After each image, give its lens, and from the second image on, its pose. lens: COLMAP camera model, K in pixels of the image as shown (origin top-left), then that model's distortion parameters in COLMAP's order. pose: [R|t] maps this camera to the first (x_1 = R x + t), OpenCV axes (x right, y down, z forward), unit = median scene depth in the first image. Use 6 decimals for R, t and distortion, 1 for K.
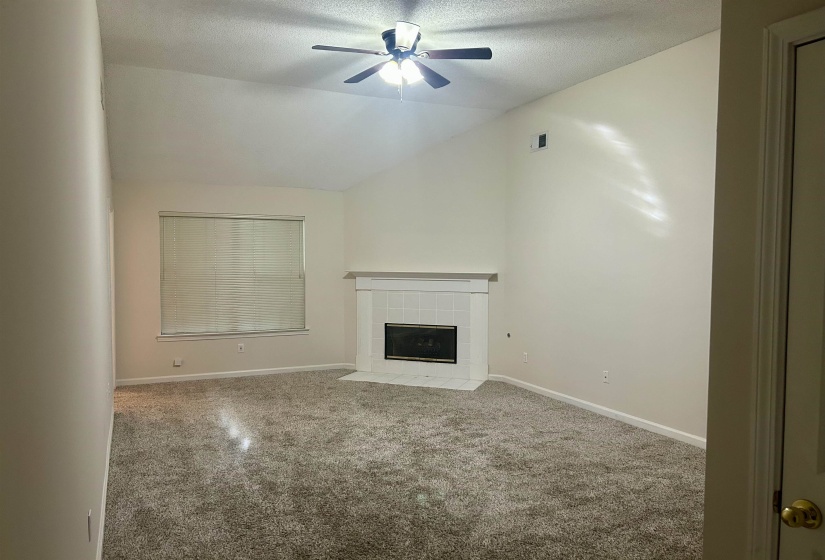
lens RADIAL K [[621.6, 0, 418.6], [0, 621.6, 264.5], [0, 0, 1]] dist [0.065257, -0.079631]
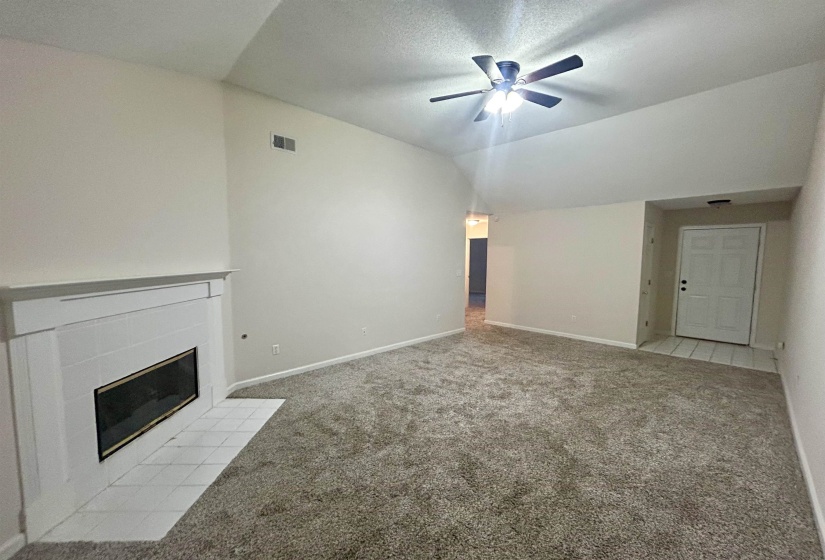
lens RADIAL K [[333.3, 0, 415.1], [0, 333.3, 279.4], [0, 0, 1]] dist [-0.000866, 0.001102]
pose [[-0.337705, -0.073586, 0.938371, -0.394556], [0.001155, 0.996906, 0.078592, -0.009516], [-0.941251, 0.027624, -0.336575, 0.916168]]
